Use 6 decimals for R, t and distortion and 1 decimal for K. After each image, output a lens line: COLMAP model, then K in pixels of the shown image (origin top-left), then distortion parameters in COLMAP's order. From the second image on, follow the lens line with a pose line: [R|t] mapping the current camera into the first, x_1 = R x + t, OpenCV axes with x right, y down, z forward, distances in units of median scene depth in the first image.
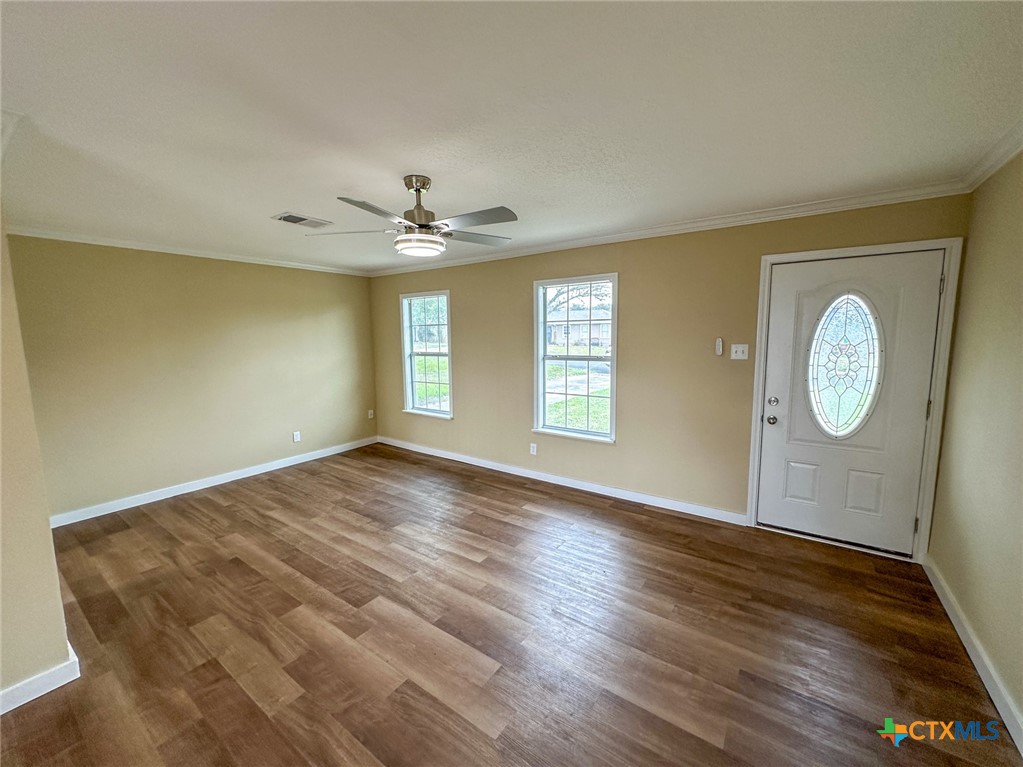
lens RADIAL K [[410.9, 0, 519.3], [0, 410.9, 381.3], [0, 0, 1]] dist [-0.005146, 0.000651]
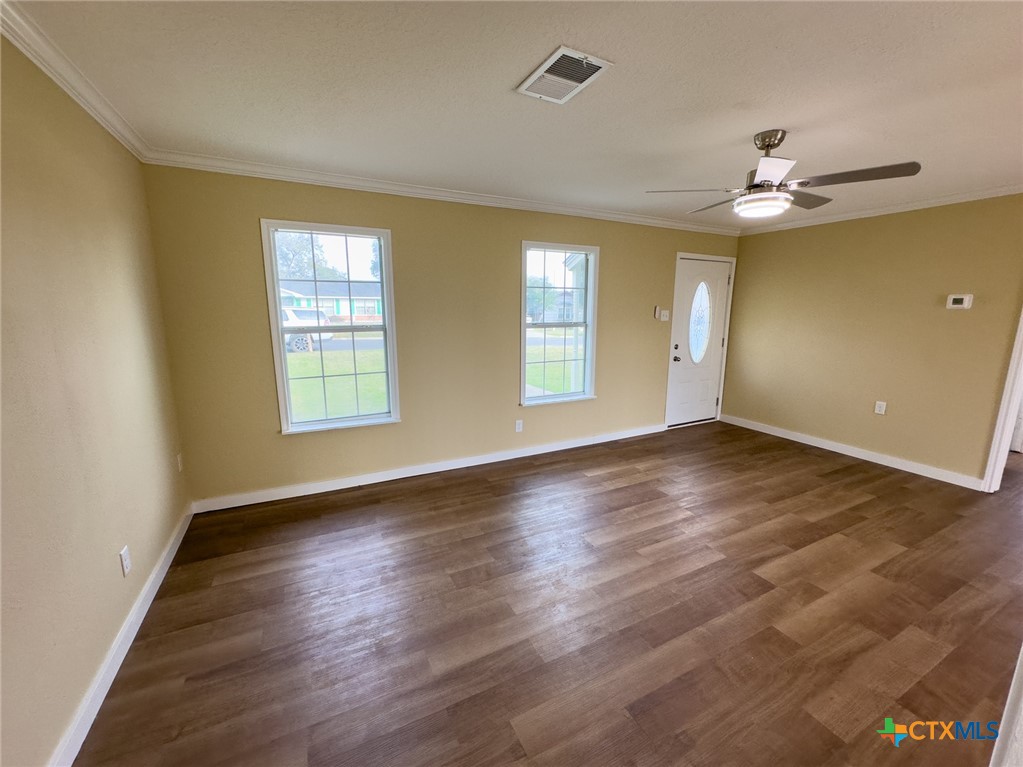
lens RADIAL K [[410.9, 0, 518.5], [0, 410.9, 376.2], [0, 0, 1]] dist [-0.005146, 0.000651]
pose [[0.470597, -0.137432, 0.871579, -0.987491], [0.090400, 0.990107, 0.107312, -0.059026], [-0.877705, 0.028290, 0.478366, 0.726744]]
